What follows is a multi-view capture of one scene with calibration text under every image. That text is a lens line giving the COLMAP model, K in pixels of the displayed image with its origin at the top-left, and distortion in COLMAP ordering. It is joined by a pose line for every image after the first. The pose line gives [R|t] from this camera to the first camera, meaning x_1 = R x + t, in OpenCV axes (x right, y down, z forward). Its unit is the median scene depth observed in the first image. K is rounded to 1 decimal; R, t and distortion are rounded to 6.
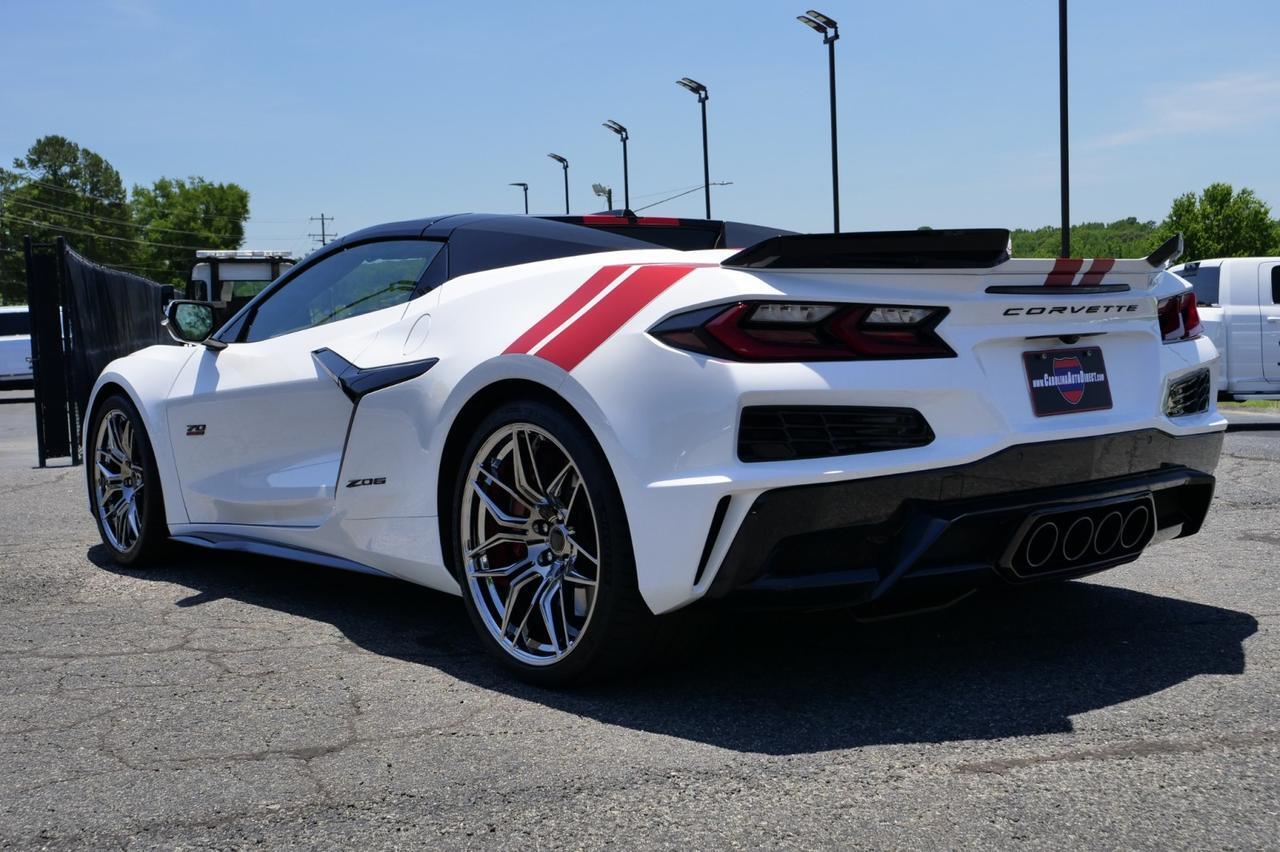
lens RADIAL K [[1566.4, 0, 640.0], [0, 1566.4, 426.0], [0, 0, 1]] dist [-0.000481, -0.029290]
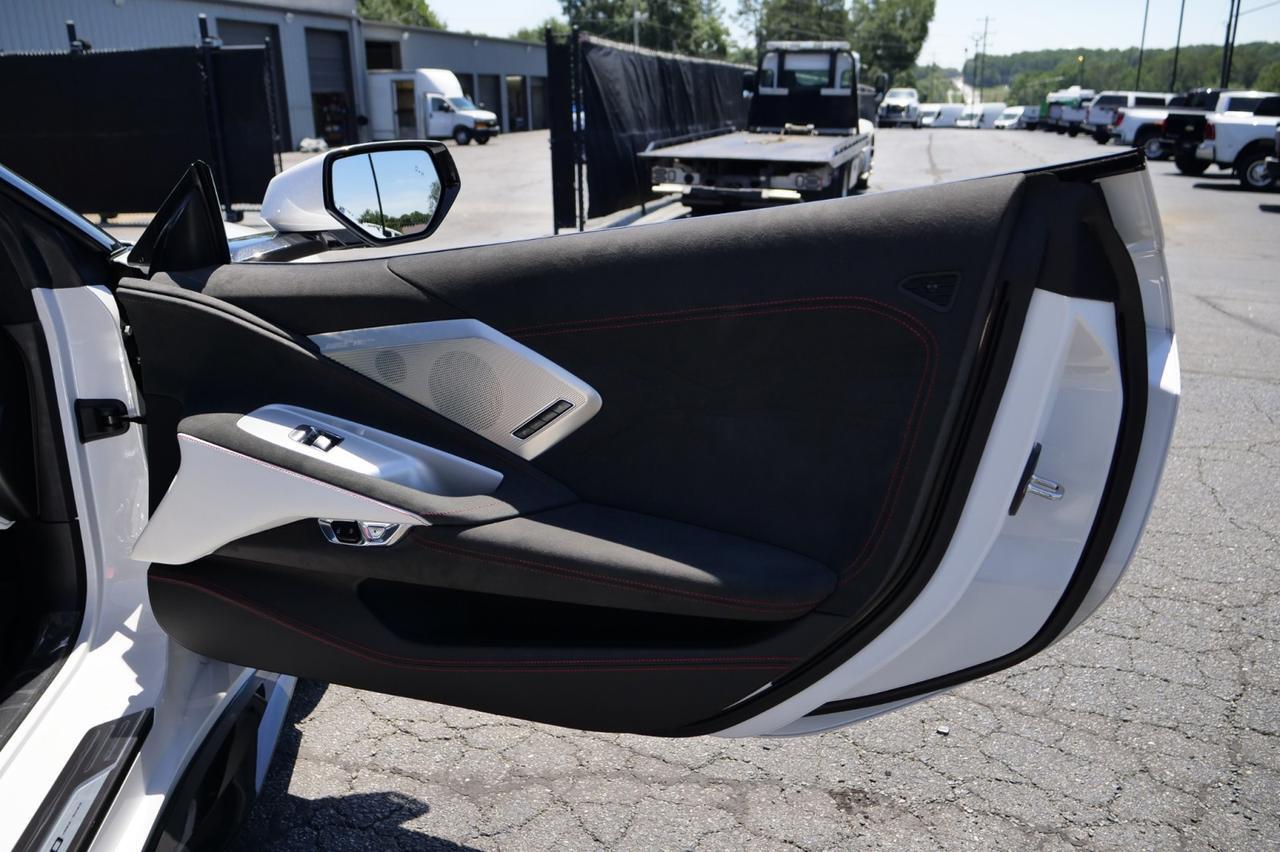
lens RADIAL K [[994.4, 0, 640.0], [0, 994.4, 426.0], [0, 0, 1]] dist [-0.016084, -0.002981]
pose [[0.850636, 0.186509, -0.491561, 0.223842], [-0.056923, 0.962138, 0.266553, -0.125704], [0.522664, -0.198759, 0.829046, 1.244550]]
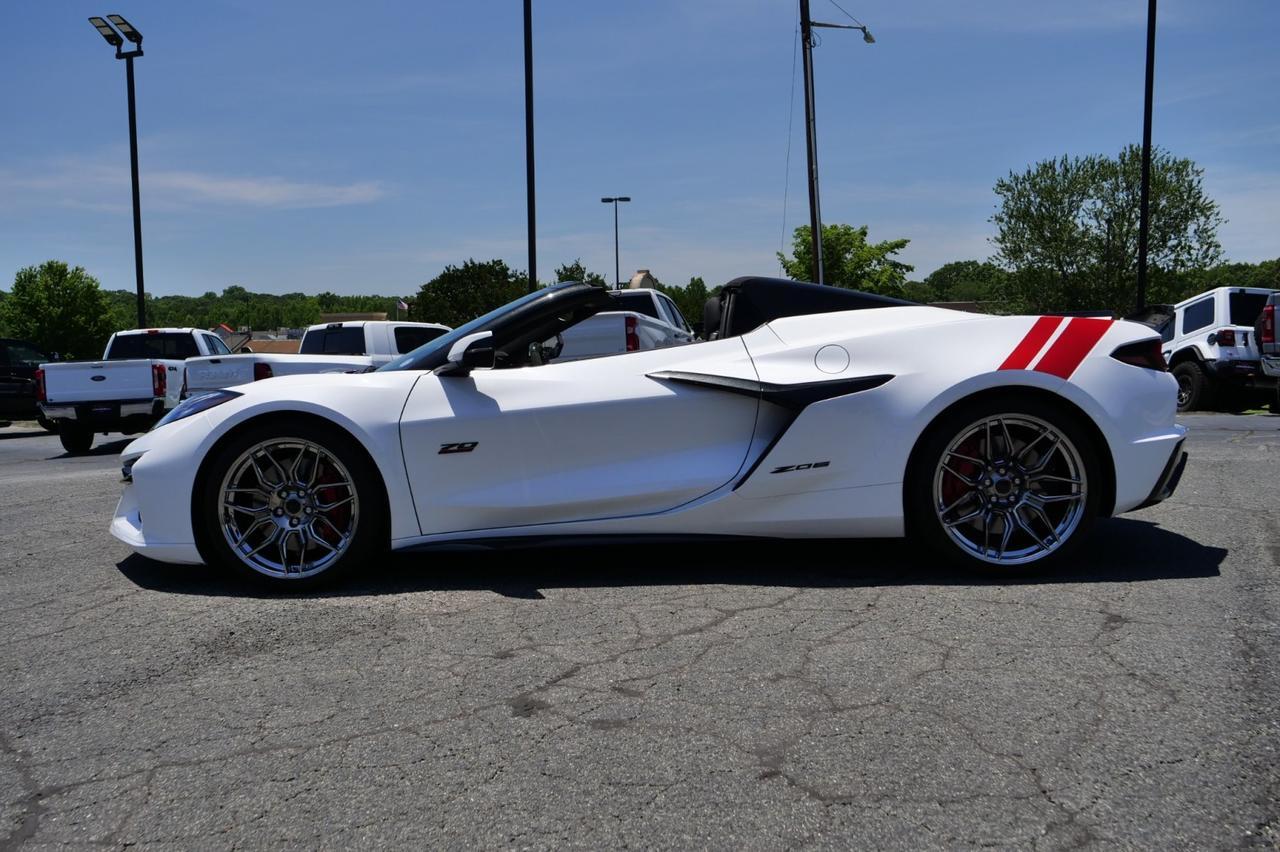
lens RADIAL K [[1205.2, 0, 624.8], [0, 1205.2, 425.3], [0, 0, 1]] dist [-0.000657, -0.003045]
pose [[0.638644, -0.035405, 0.768687, -1.021248], [0.052988, 0.998593, 0.001971, -0.010504], [-0.767675, 0.039472, 0.639622, 0.420221]]
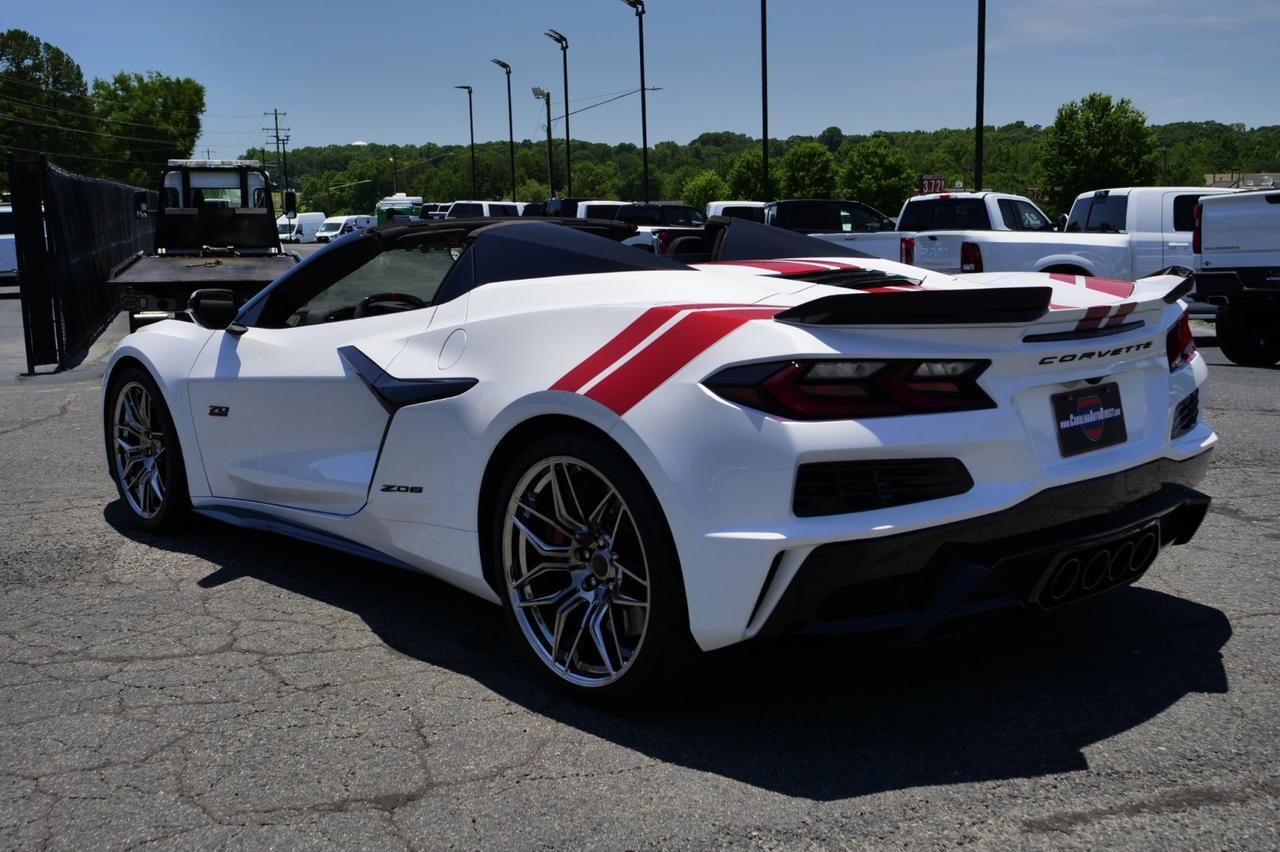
lens RADIAL K [[1427.1, 0, 640.0], [0, 1427.1, 426.0], [0, 0, 1]] dist [-0.003403, -0.012655]
pose [[0.998639, 0.003128, 0.052061, -0.062822], [-0.007656, 0.996177, 0.087016, -0.084533], [-0.051590, -0.087296, 0.994846, 0.050871]]
